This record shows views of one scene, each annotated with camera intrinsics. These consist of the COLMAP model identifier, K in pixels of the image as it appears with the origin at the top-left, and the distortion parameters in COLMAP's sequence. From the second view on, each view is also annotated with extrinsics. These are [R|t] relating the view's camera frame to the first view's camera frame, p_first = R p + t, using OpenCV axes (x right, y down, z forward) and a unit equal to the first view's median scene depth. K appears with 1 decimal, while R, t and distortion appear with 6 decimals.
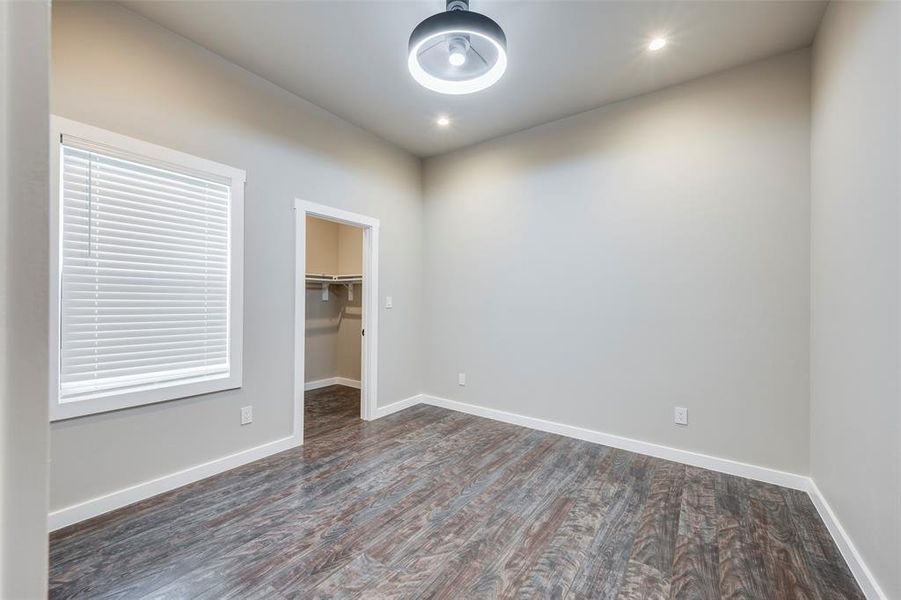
lens RADIAL K [[360.0, 0, 447.5], [0, 360.0, 297.4], [0, 0, 1]] dist [-0.001222, 0.000160]
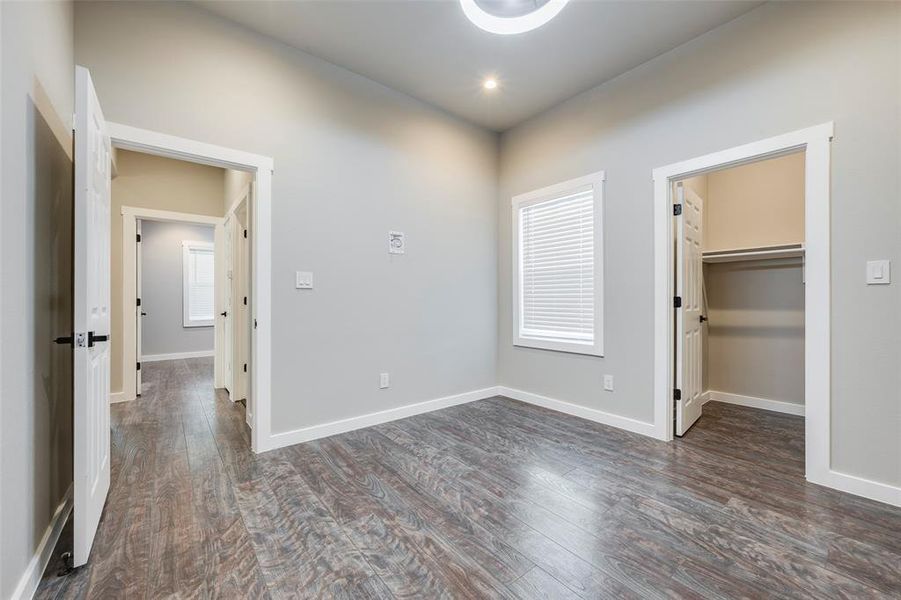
lens RADIAL K [[360.0, 0, 451.2], [0, 360.0, 303.8], [0, 0, 1]] dist [-0.001222, 0.000160]
pose [[-0.270712, 0.001362, -0.962659, 0.770694], [0.009148, 0.999957, -0.001158, 0.083250], [0.962617, -0.009120, -0.270713, 0.947345]]
